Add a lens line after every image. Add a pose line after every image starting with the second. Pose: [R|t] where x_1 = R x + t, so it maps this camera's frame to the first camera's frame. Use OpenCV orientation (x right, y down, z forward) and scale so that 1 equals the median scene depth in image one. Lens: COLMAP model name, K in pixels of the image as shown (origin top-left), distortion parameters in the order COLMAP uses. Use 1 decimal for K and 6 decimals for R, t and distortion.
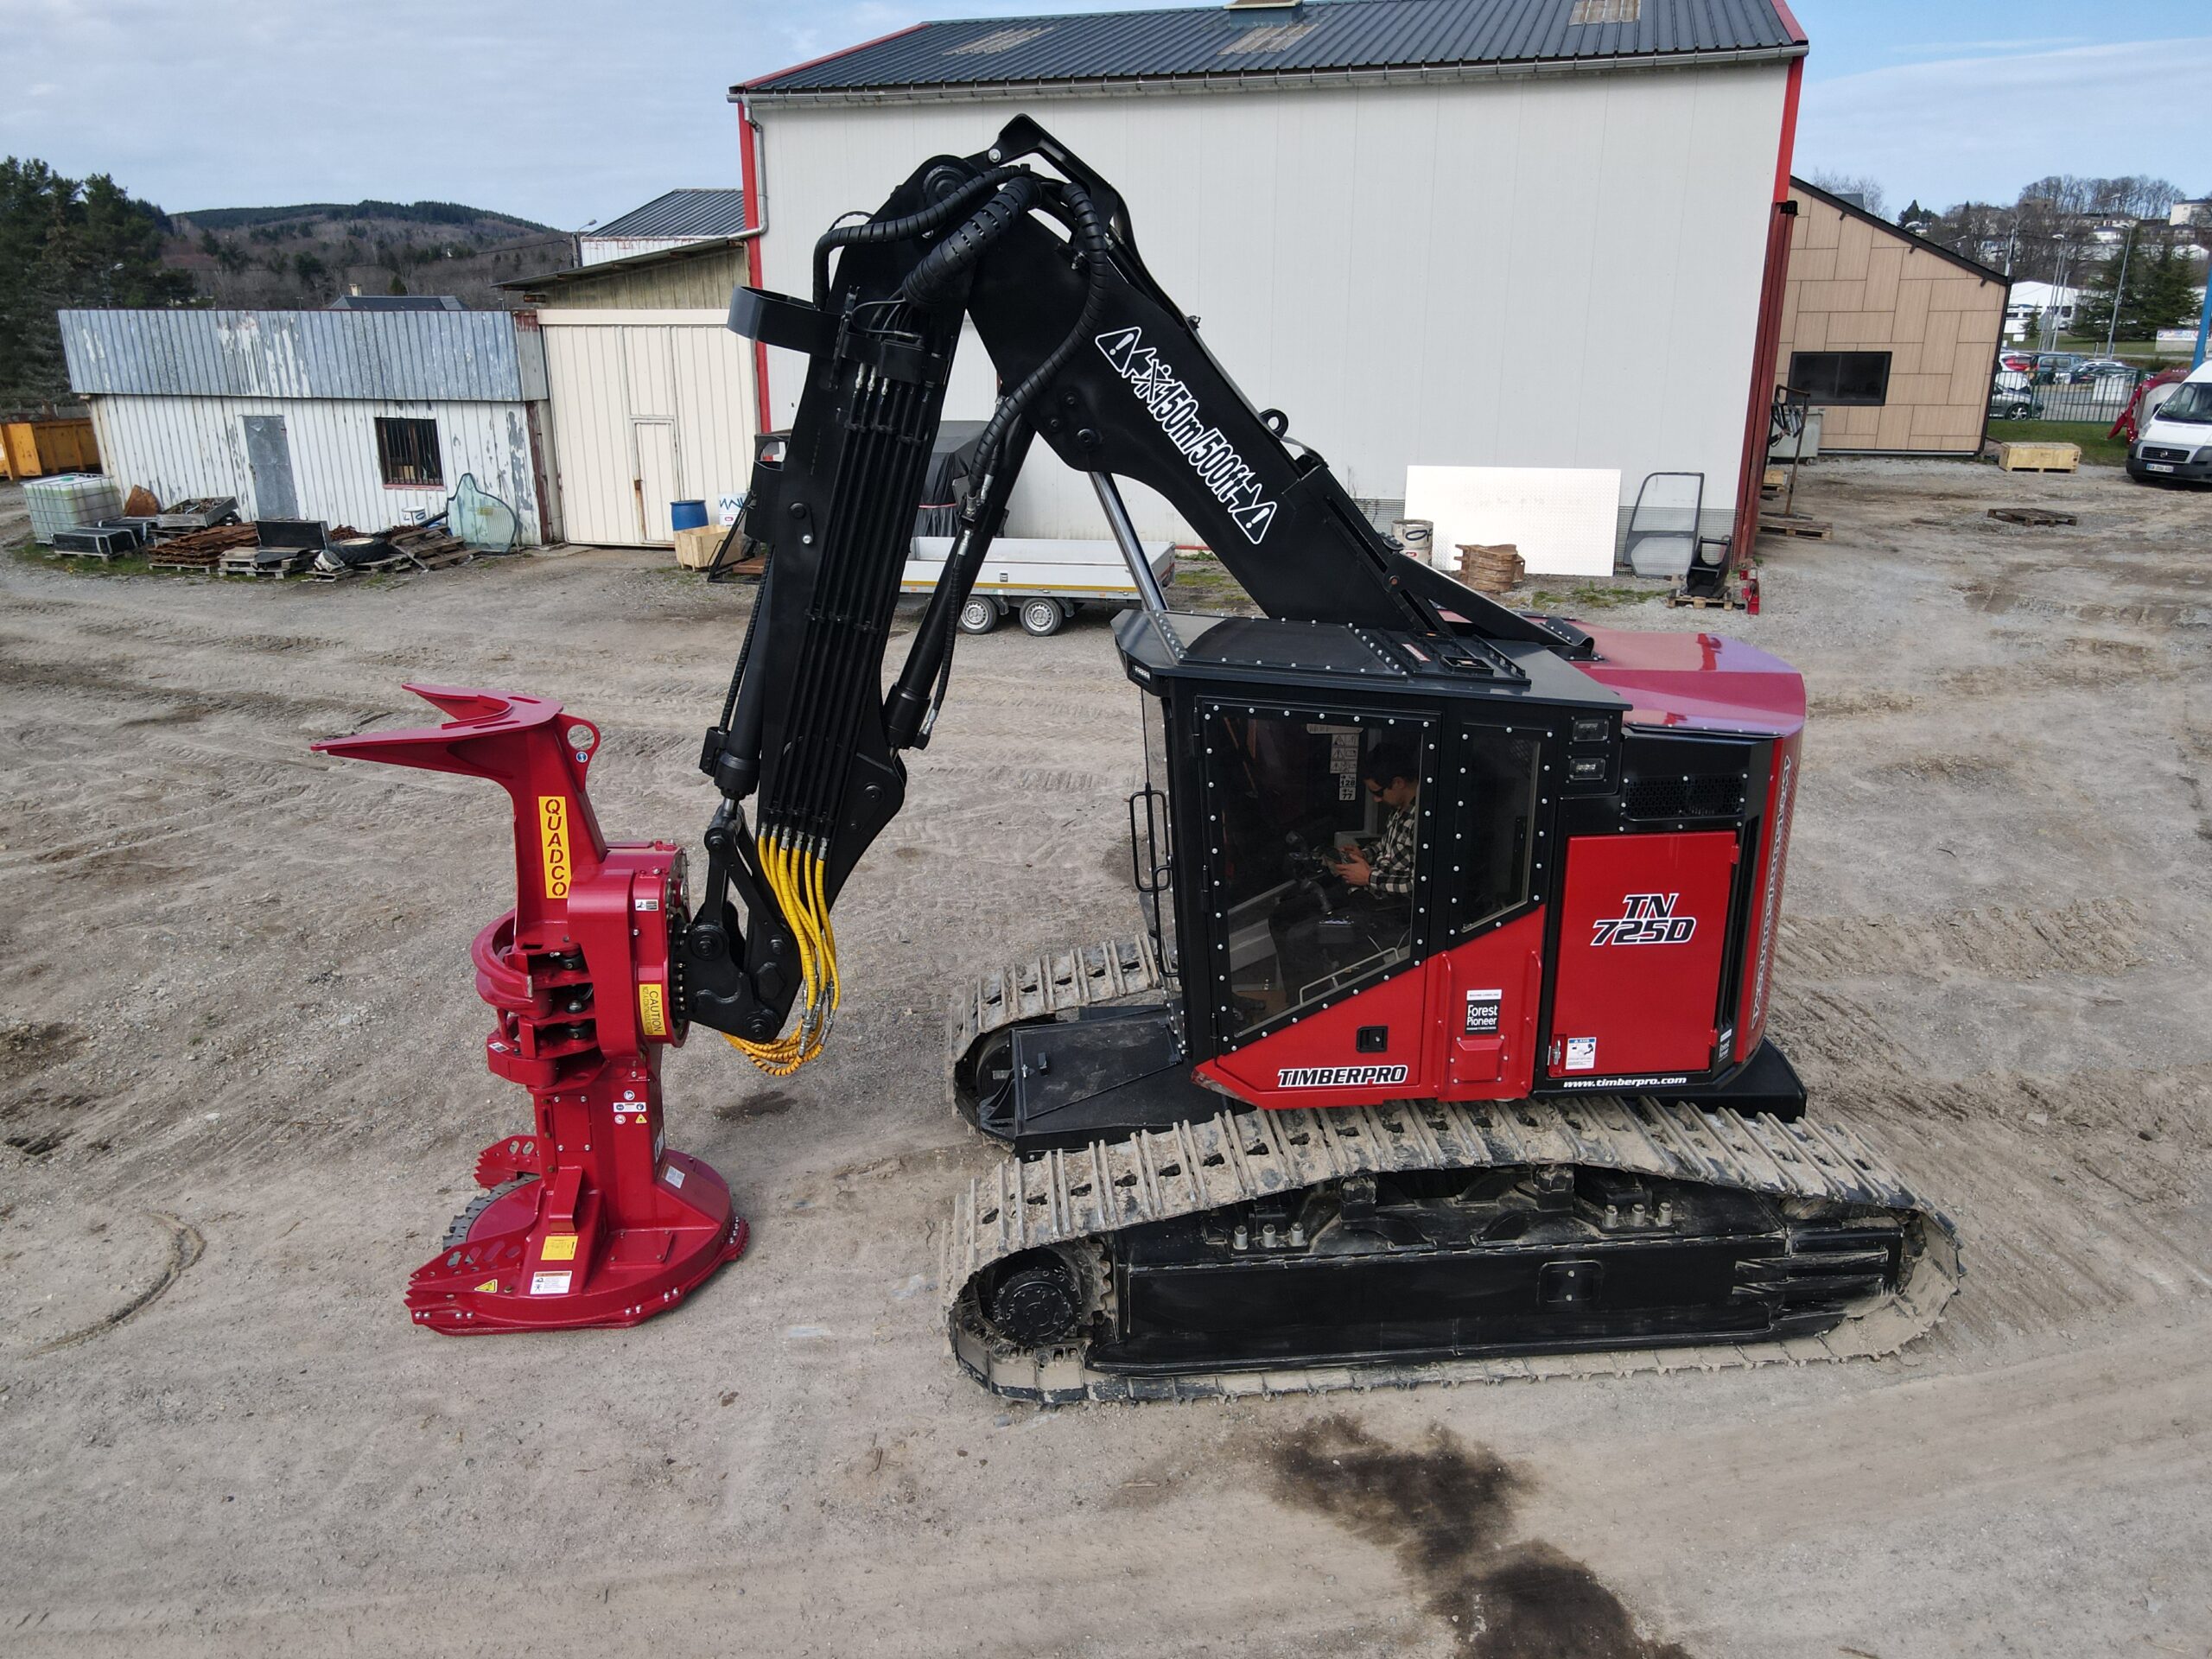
lens RADIAL K [[1617.3, 0, 1111.1], [0, 1617.3, 828.5], [0, 0, 1]] dist [0.018448, -0.001541]
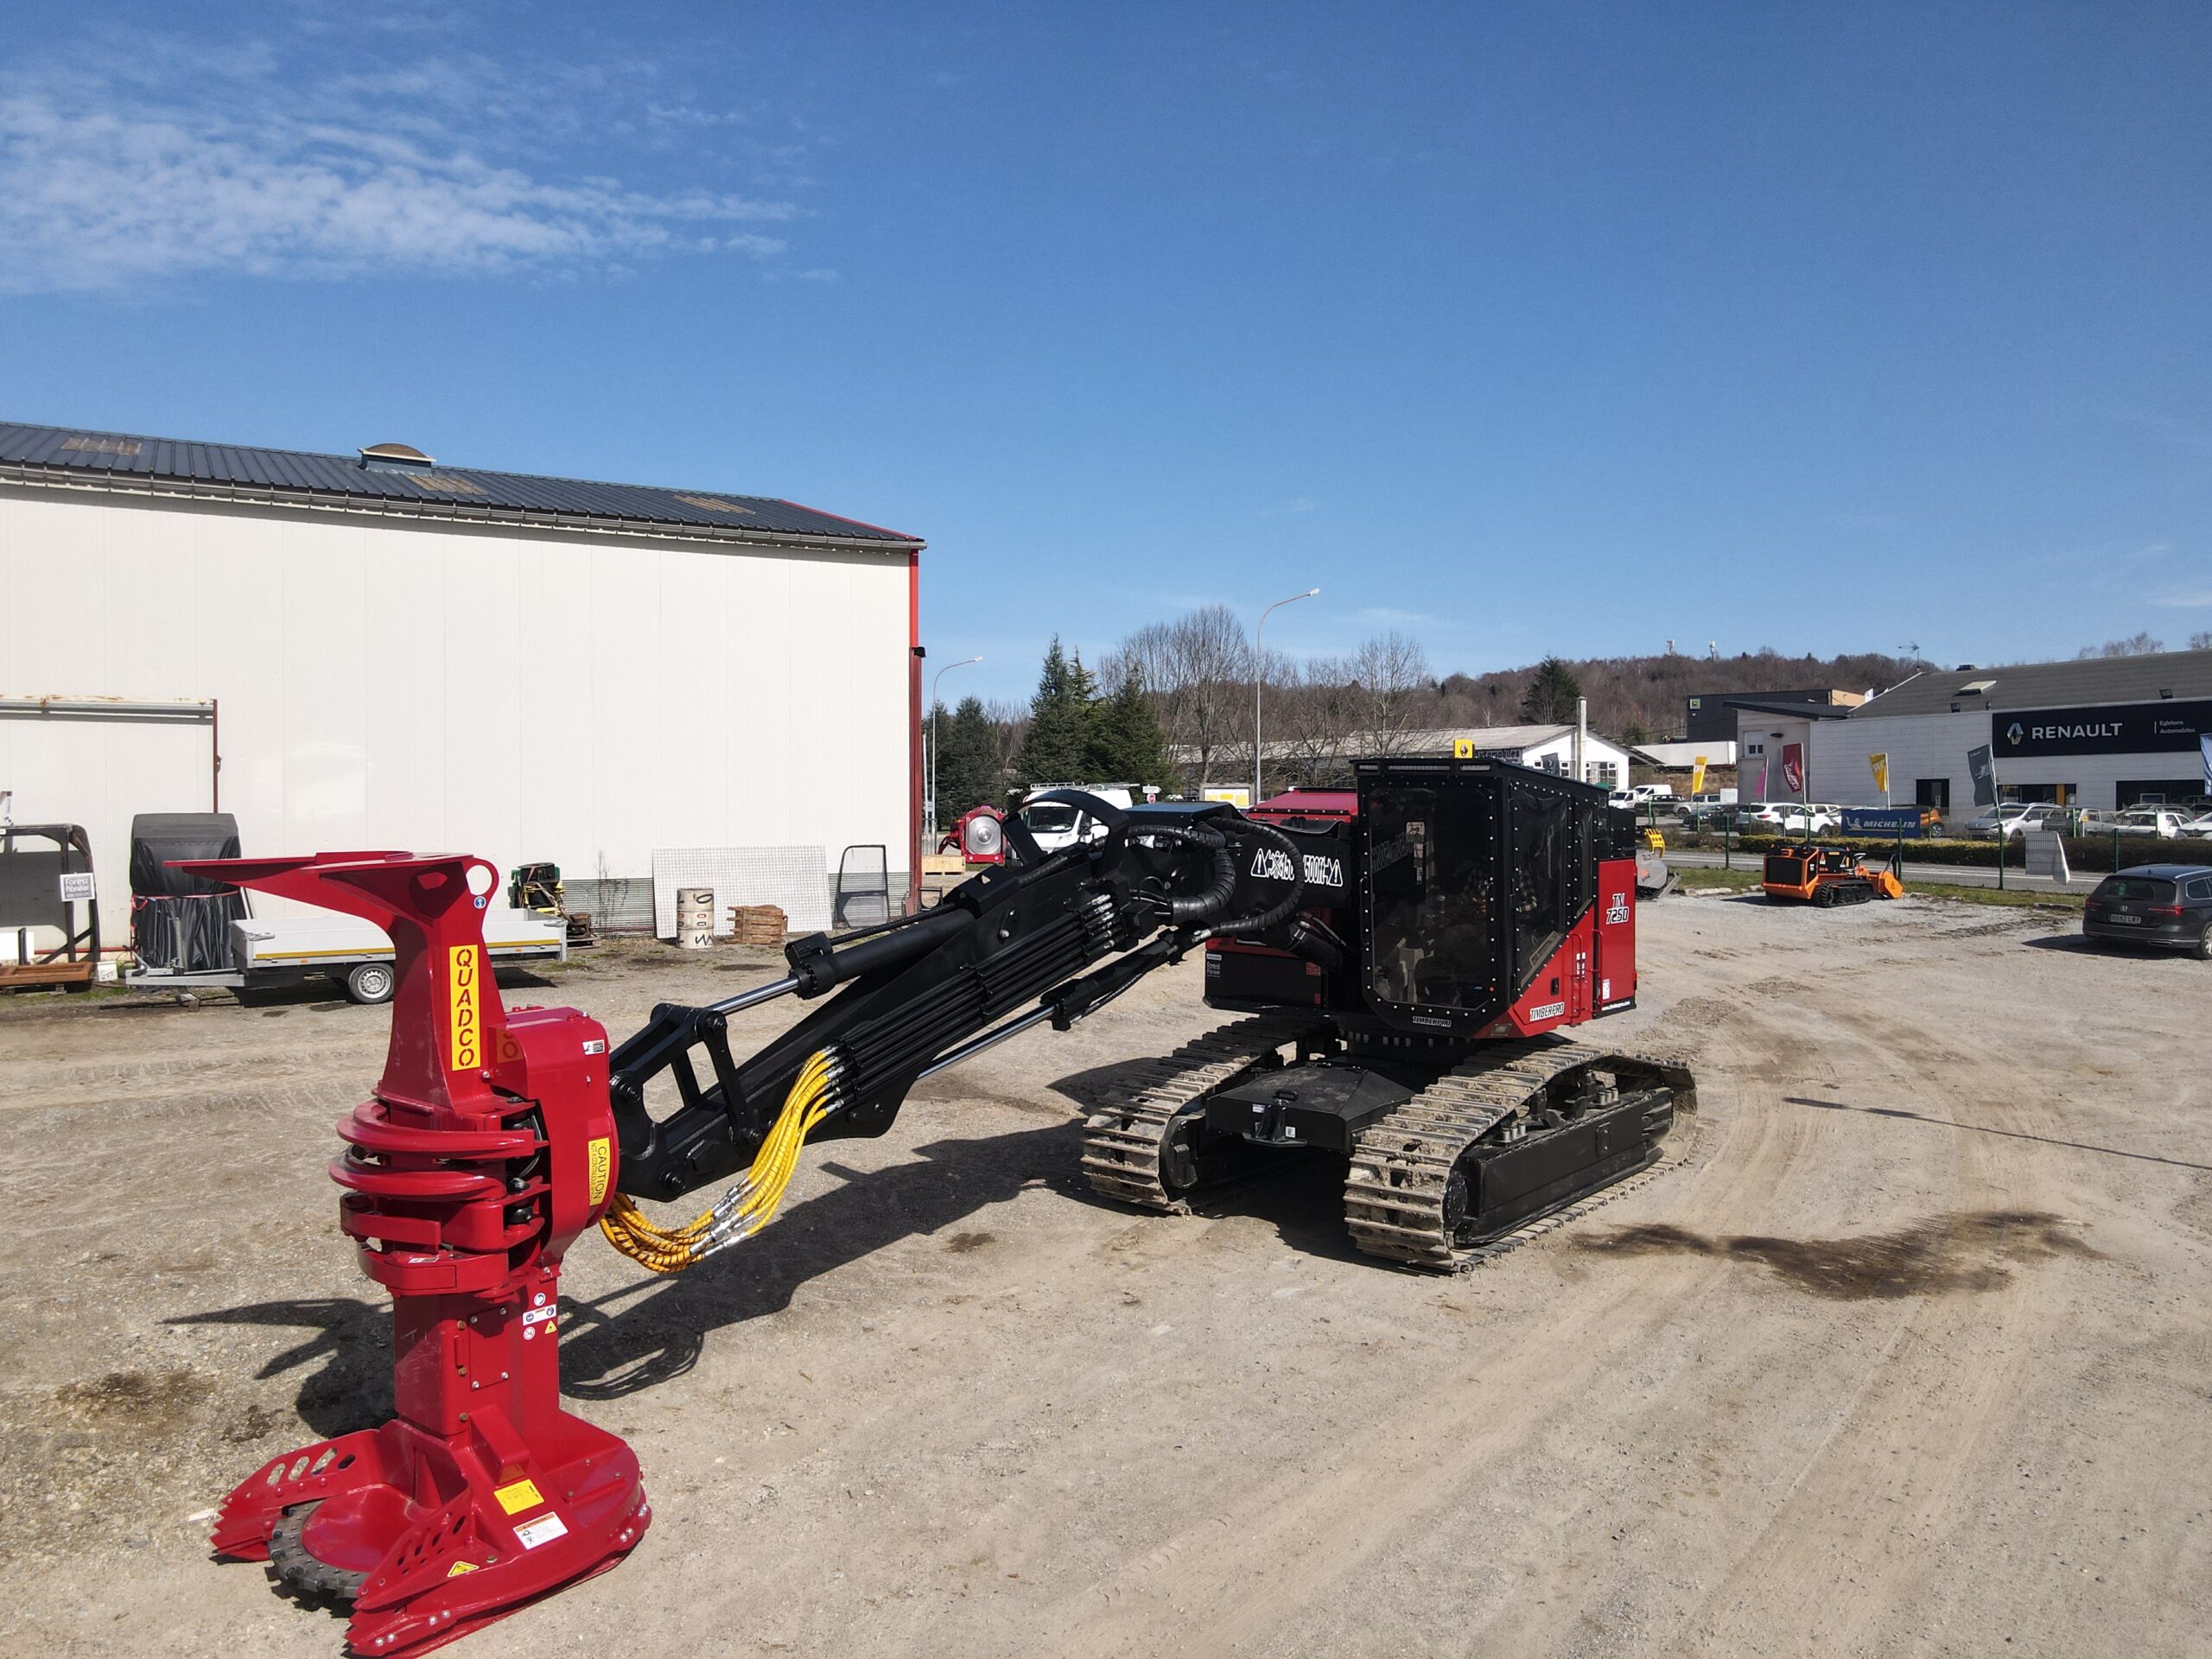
lens RADIAL K [[1617.3, 0, 1113.8], [0, 1617.3, 840.3], [0, 0, 1]] dist [0.018448, -0.001541]
pose [[0.694154, -0.014867, 0.719673, -1.312751], [0.224183, 0.954528, -0.196514, 0.202859], [-0.684027, 0.297749, 0.665922, 0.128491]]
